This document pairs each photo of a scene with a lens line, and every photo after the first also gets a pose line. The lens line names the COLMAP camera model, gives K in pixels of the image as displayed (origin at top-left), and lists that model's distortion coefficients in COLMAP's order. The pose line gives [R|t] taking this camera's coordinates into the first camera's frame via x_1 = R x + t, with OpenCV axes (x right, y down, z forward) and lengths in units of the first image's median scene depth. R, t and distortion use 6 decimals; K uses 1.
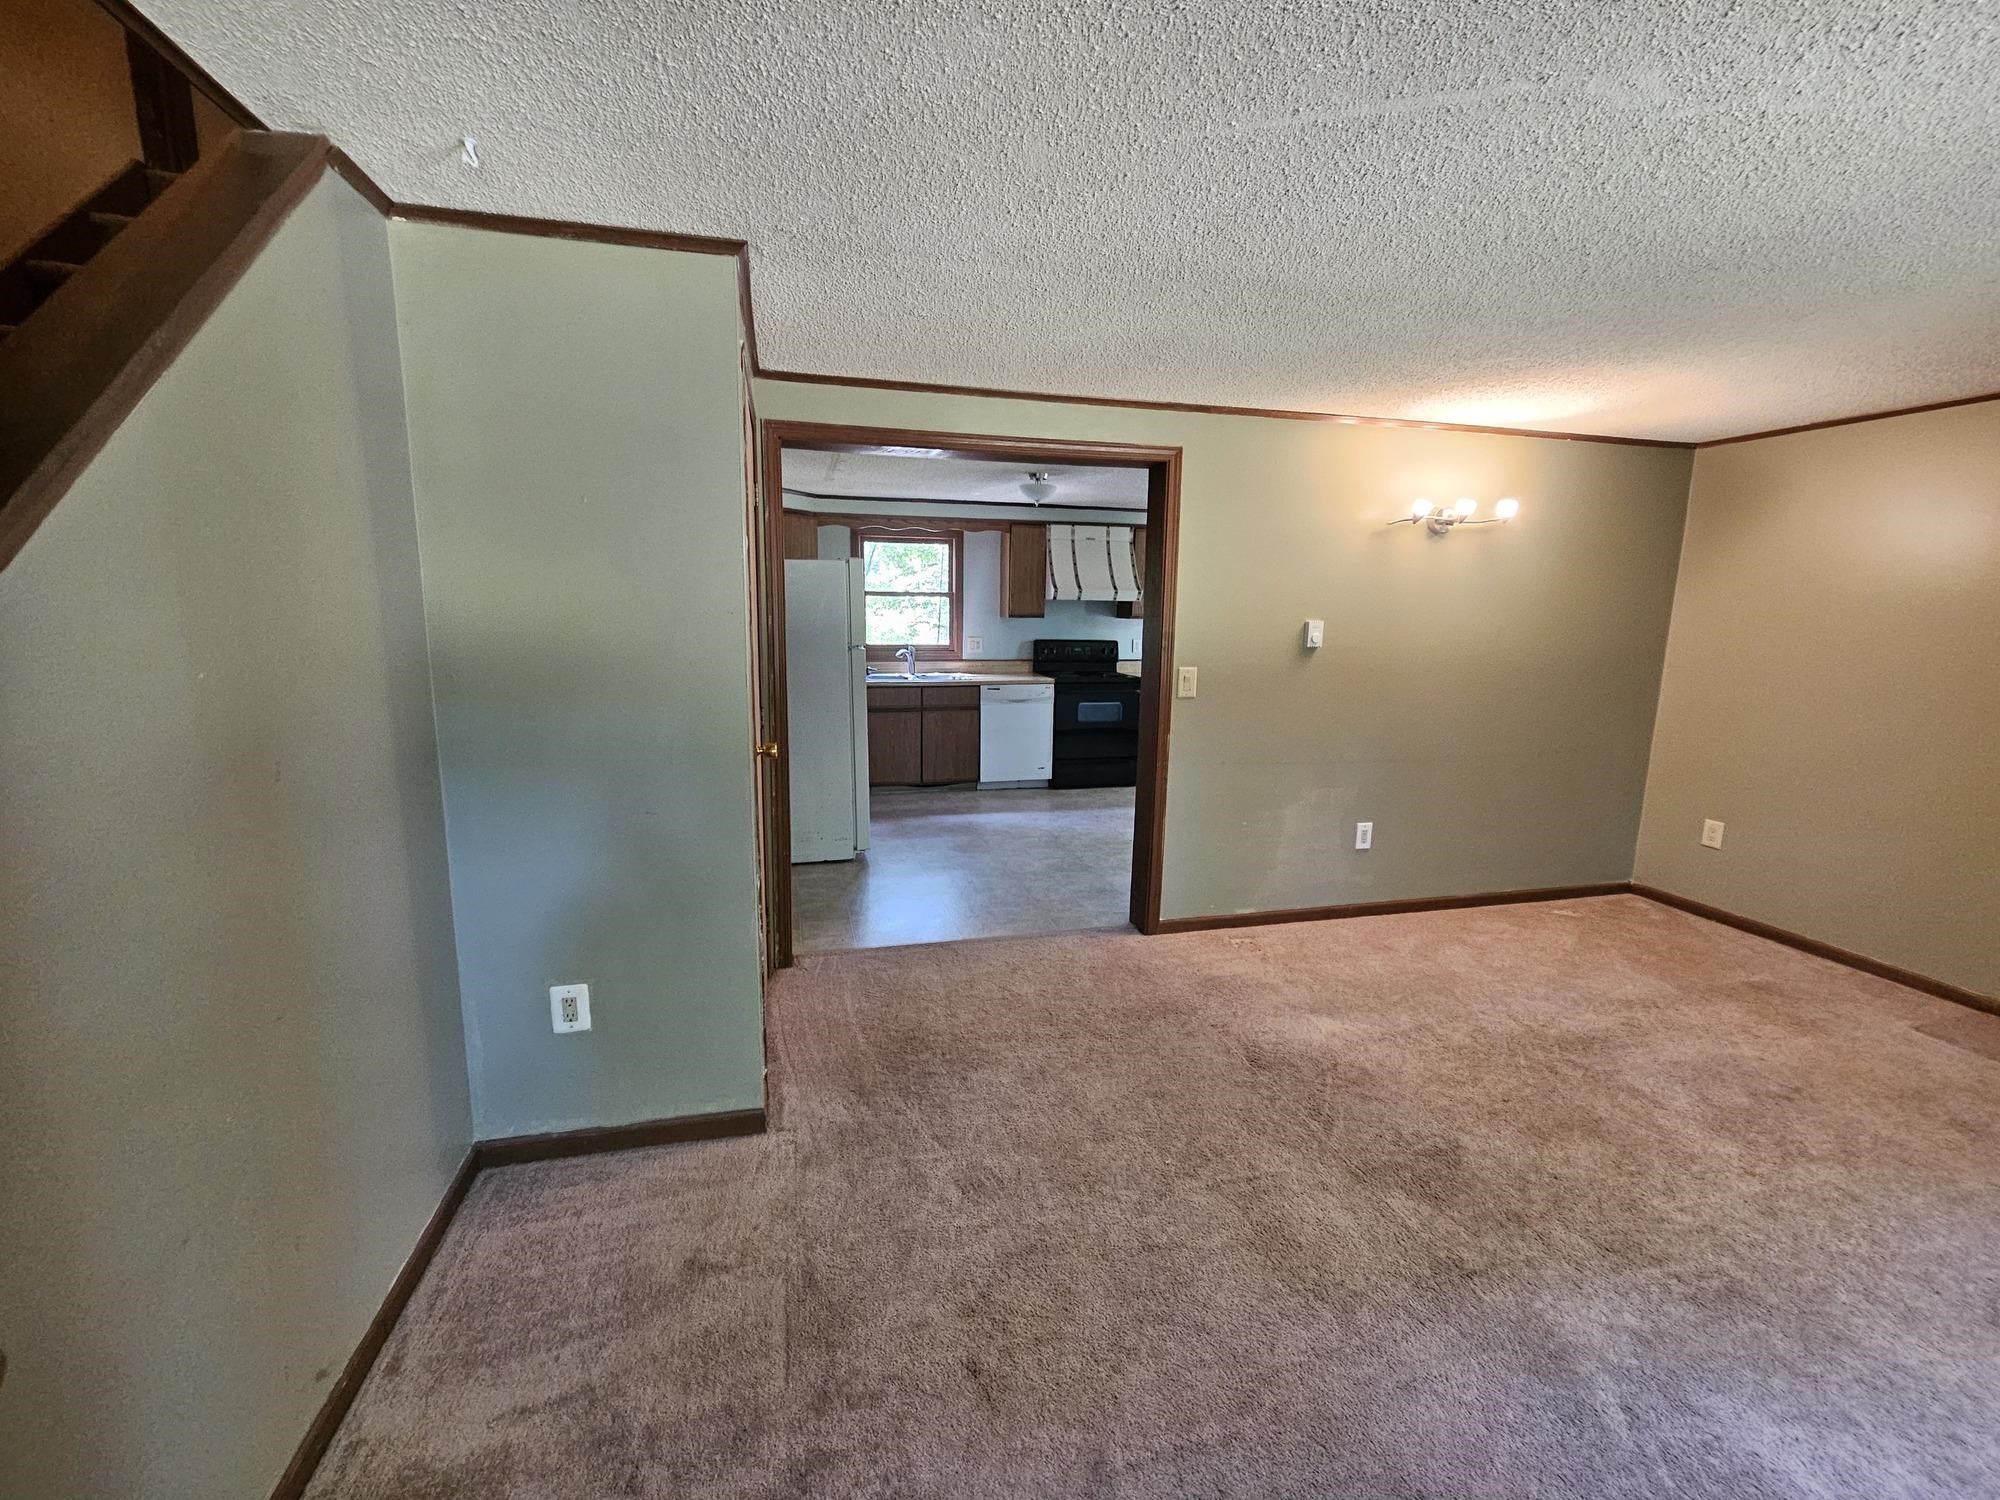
lens RADIAL K [[824.6, 0, 986.6], [0, 824.6, 743.3], [0, 0, 1]] dist [0.001568, 0.000025]
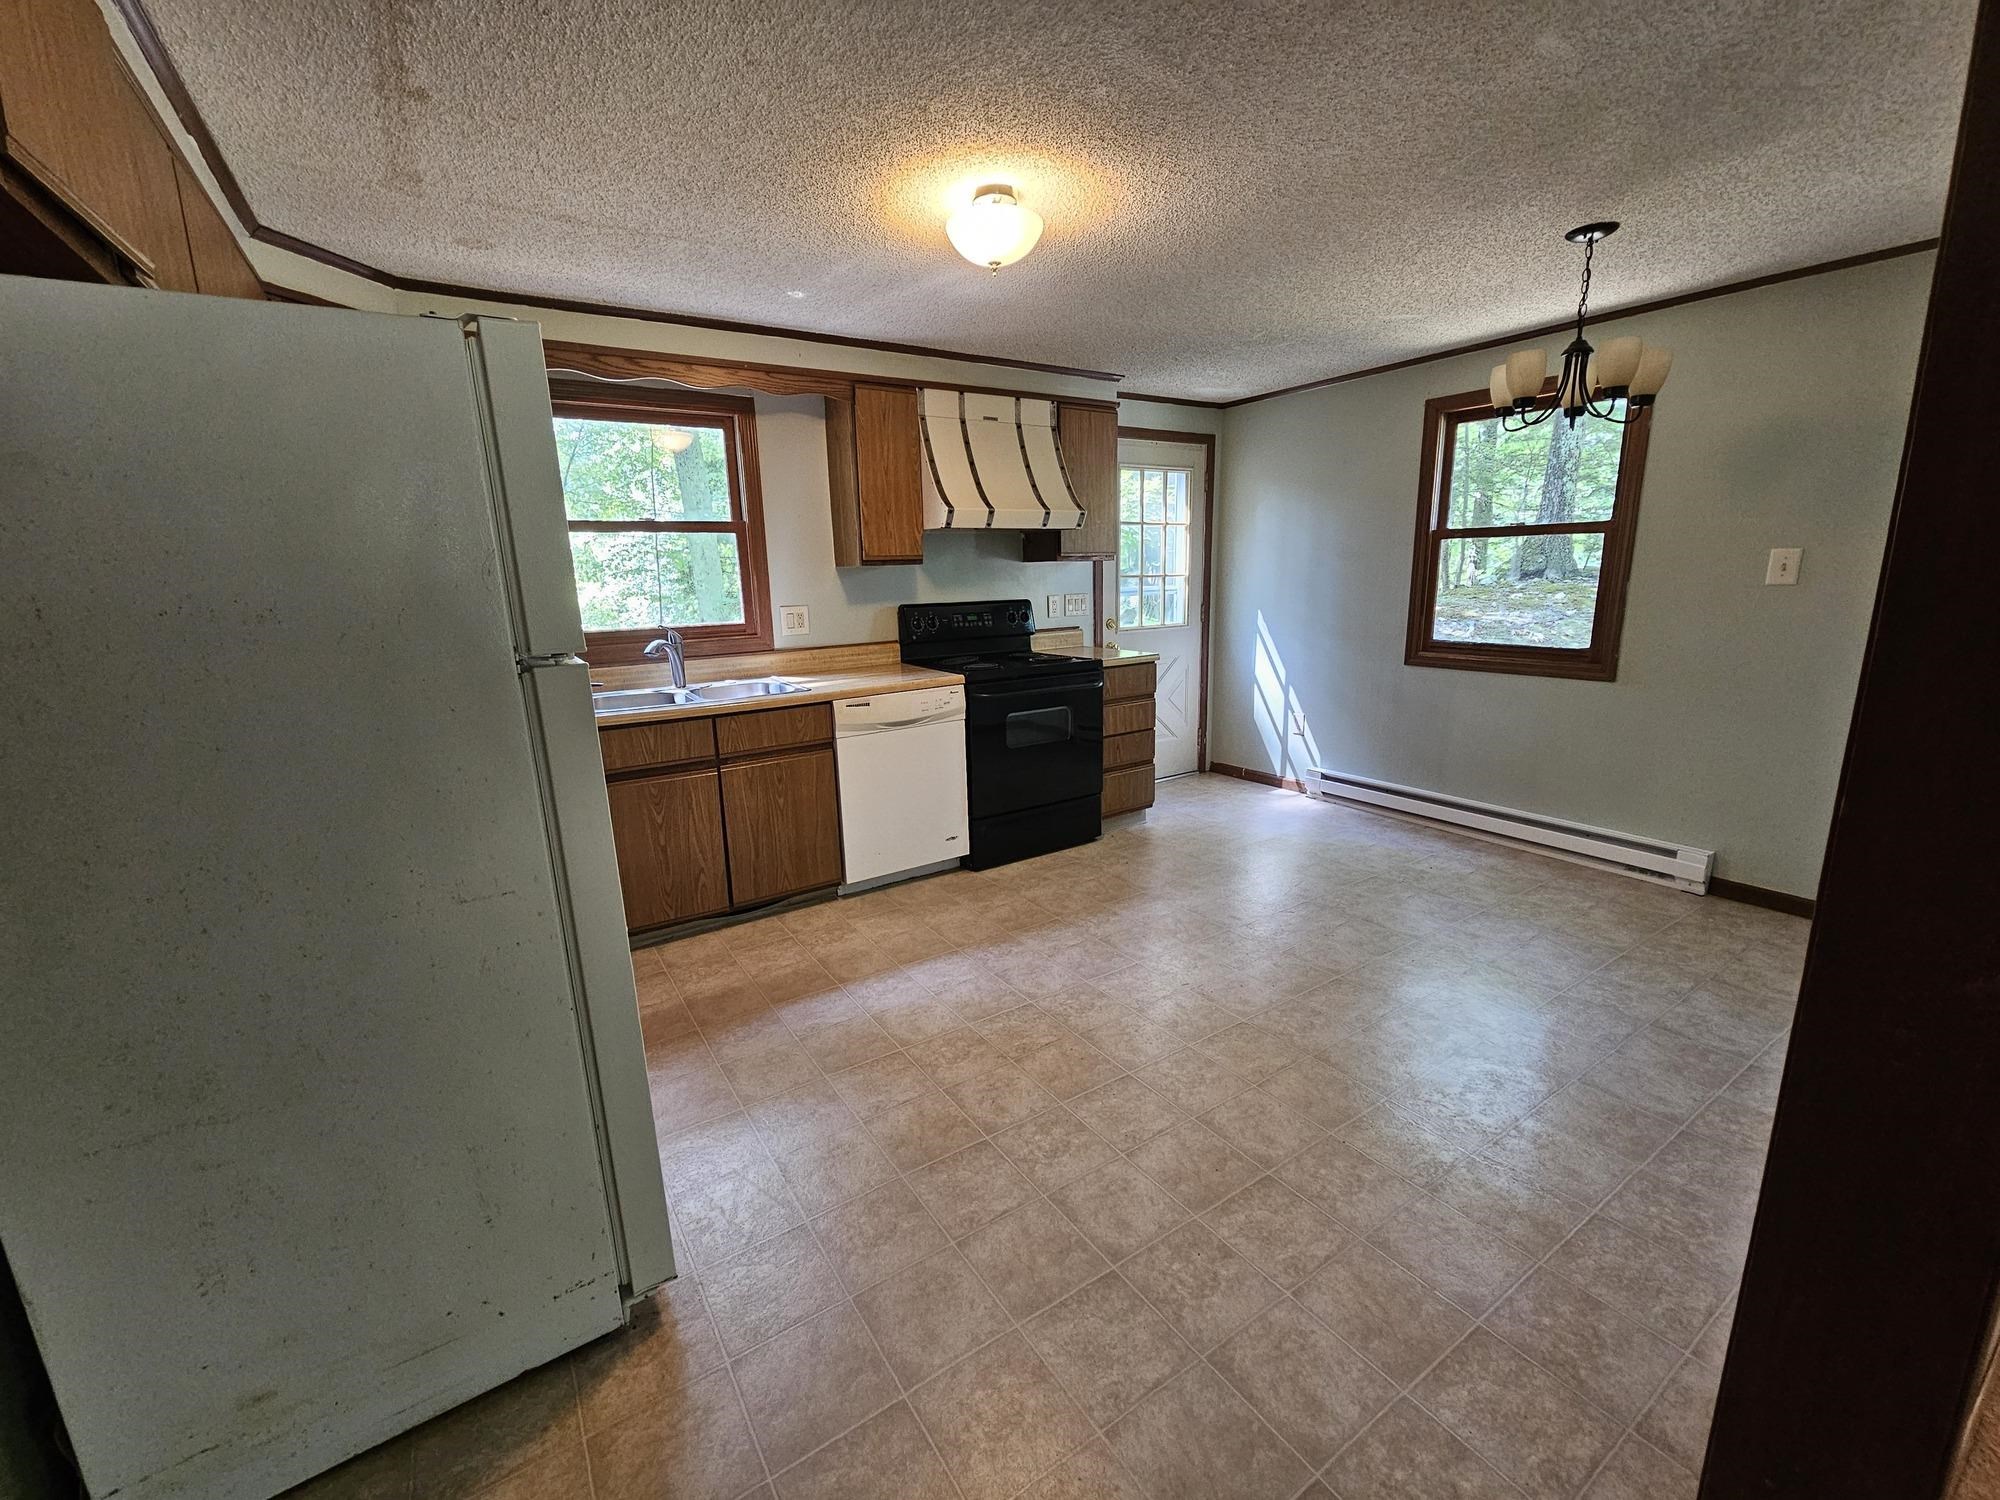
lens RADIAL K [[824.6, 0, 996.4], [0, 824.6, 749.3], [0, 0, 1]] dist [0.001568, 0.000025]
pose [[0.942337, -0.104999, 0.317766, -0.075461], [0.086769, 0.993693, 0.071029, -0.067116], [-0.323220, -0.039361, 0.945505, 0.481756]]
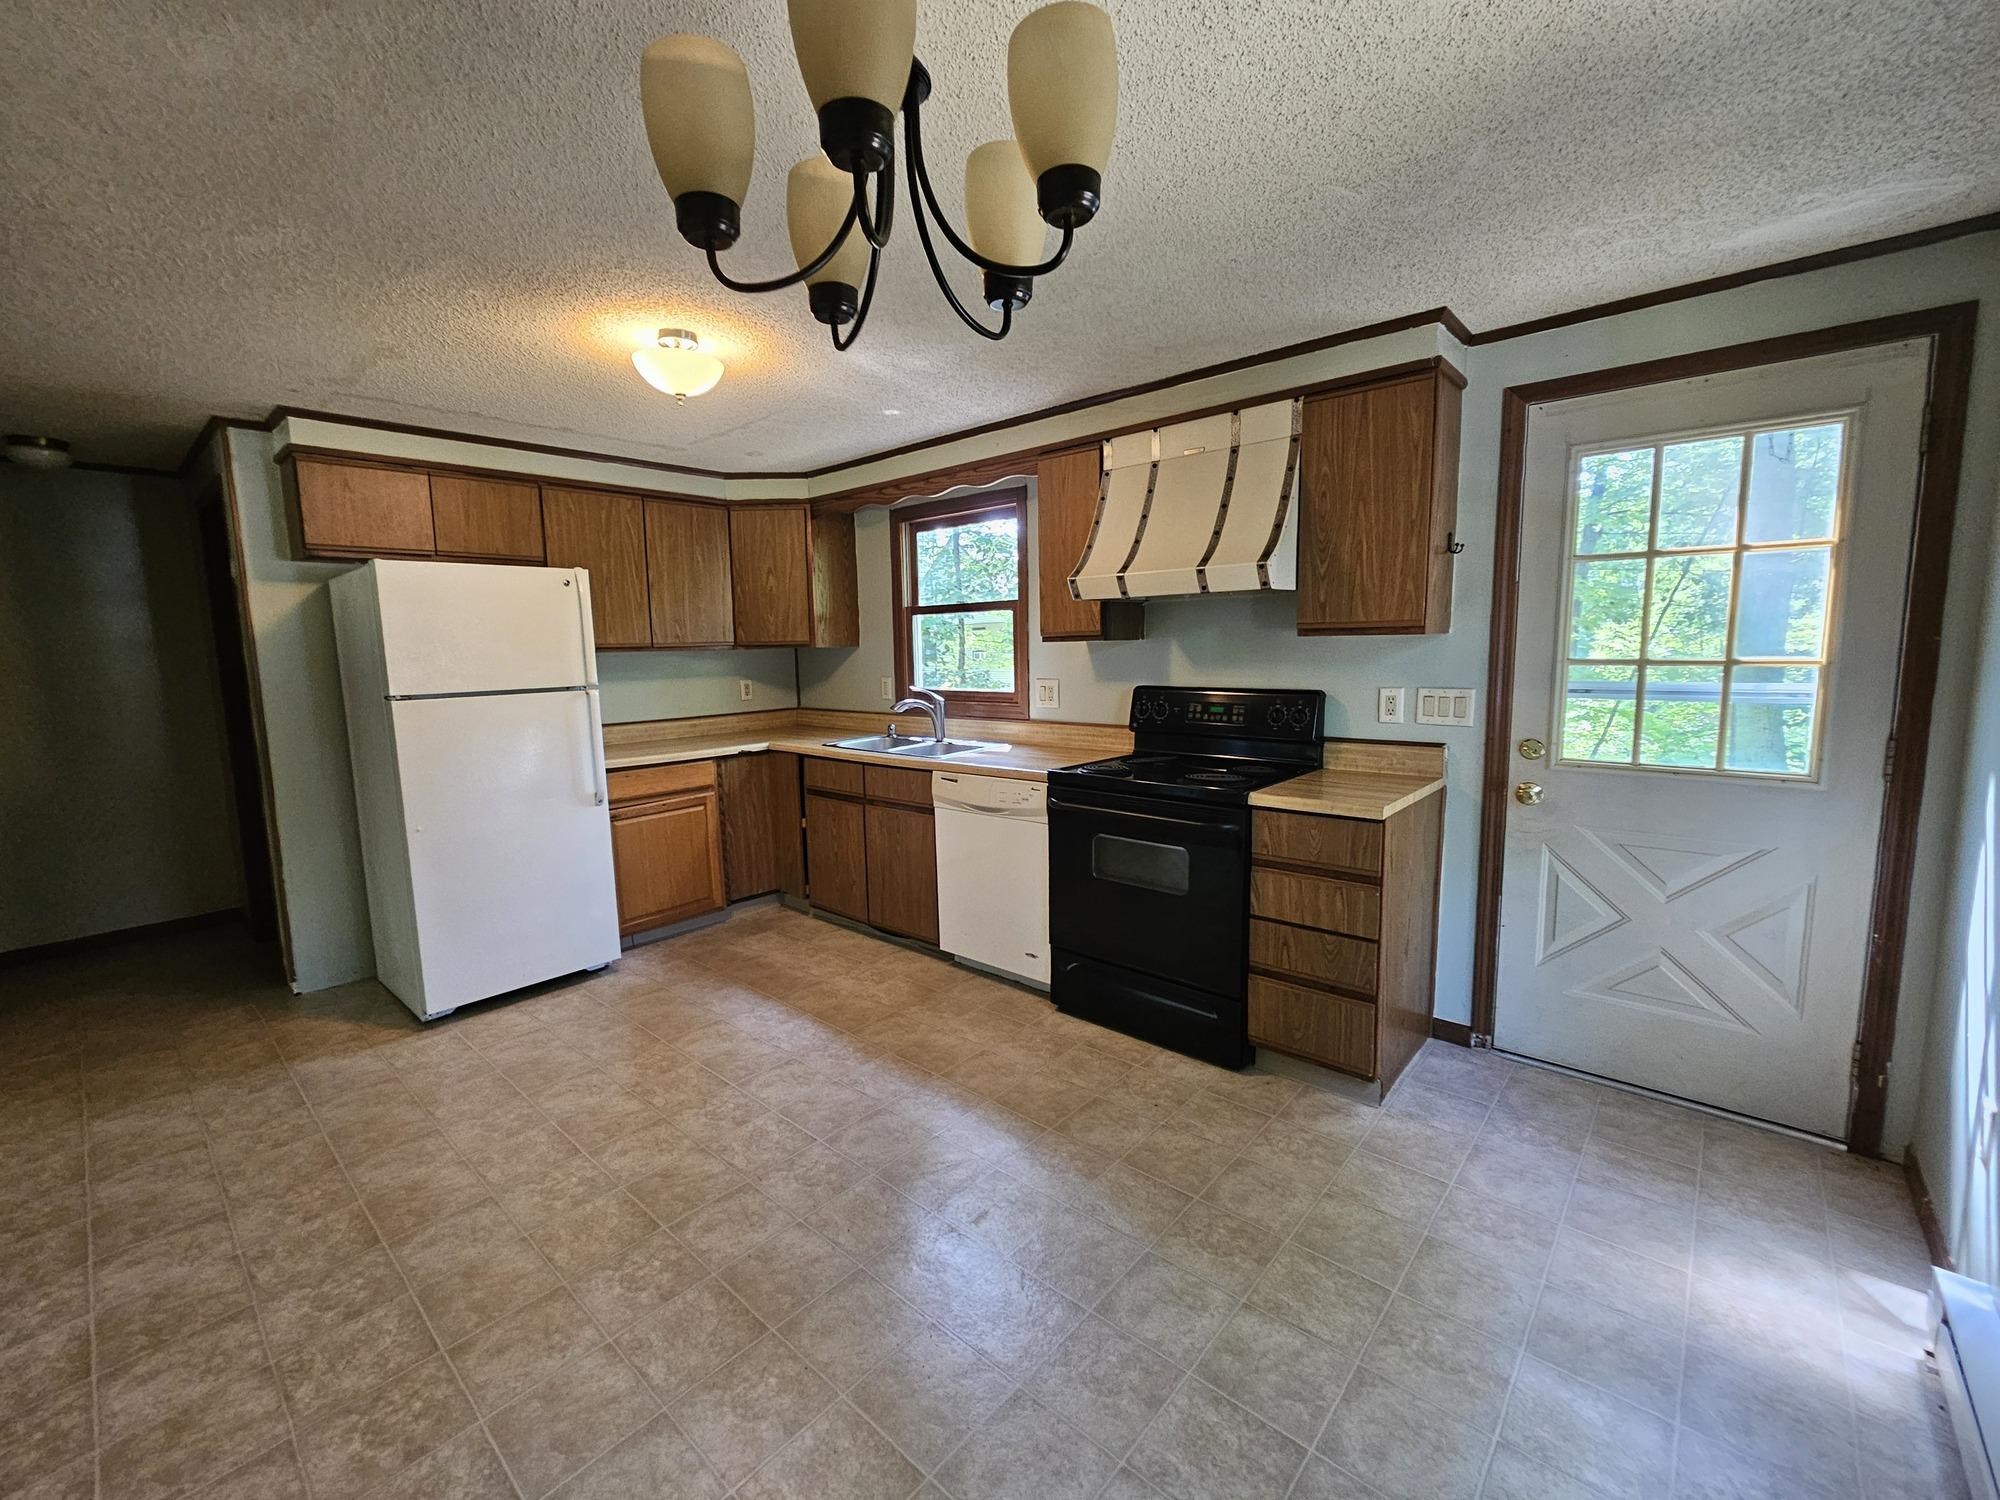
lens RADIAL K [[824.6, 0, 978.0], [0, 824.6, 745.4], [0, 0, 1]] dist [0.001568, 0.000025]
pose [[0.558576, 0.078153, -0.825763, 0.443096], [-0.101322, 0.994525, 0.025587, -0.101835], [0.823242, 0.069375, 0.563436, 0.713026]]
